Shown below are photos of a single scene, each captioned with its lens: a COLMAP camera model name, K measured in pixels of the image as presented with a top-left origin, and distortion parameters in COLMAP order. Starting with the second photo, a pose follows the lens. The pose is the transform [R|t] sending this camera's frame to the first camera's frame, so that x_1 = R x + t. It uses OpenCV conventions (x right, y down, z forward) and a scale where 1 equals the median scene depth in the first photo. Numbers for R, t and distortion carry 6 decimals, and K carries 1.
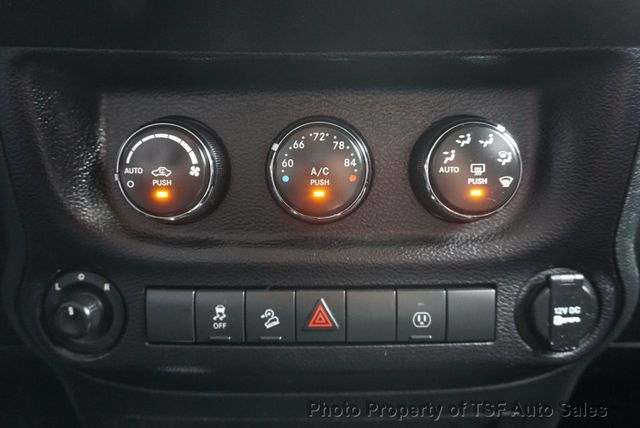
lens RADIAL K [[549.0, 0, 320.9], [0, 549.0, 213.5], [0, 0, 1]] dist [-0.030626, -0.002580]
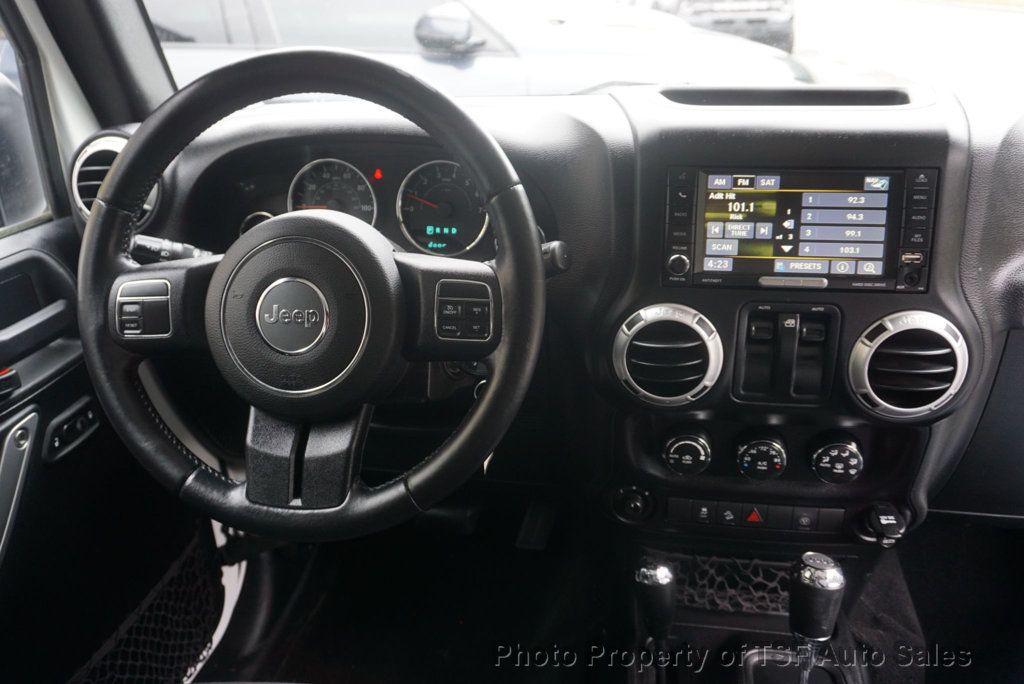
lens RADIAL K [[823.3, 0, 509.1], [0, 823.3, 342.6], [0, 0, 1]] dist [-0.003330, 0.015581]
pose [[0.986056, 0.044682, -0.160301, -0.483608], [-0.000812, 0.964559, 0.263866, -1.378964], [0.166410, -0.260057, 0.951146, -2.116205]]
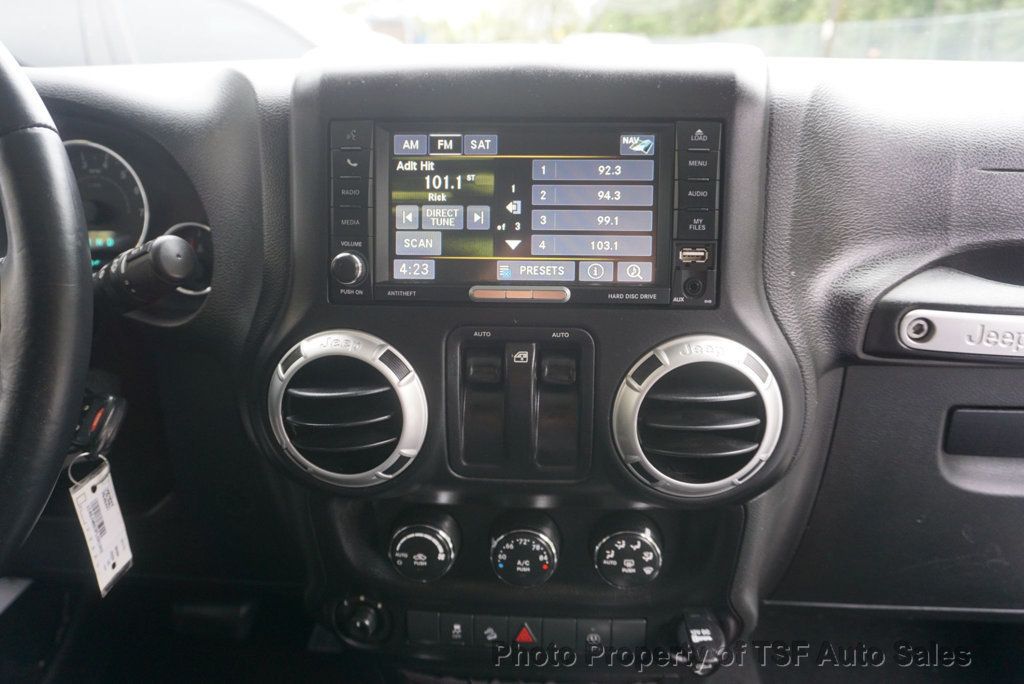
lens RADIAL K [[766.3, 0, 512.7], [0, 766.3, 342.6], [0, 0, 1]] dist [-0.019758, 0.004555]
pose [[0.997358, 0.022197, -0.069168, 0.100844], [-0.008943, 0.982448, 0.186322, -1.056897], [0.072090, -0.185211, 0.980051, -0.955025]]
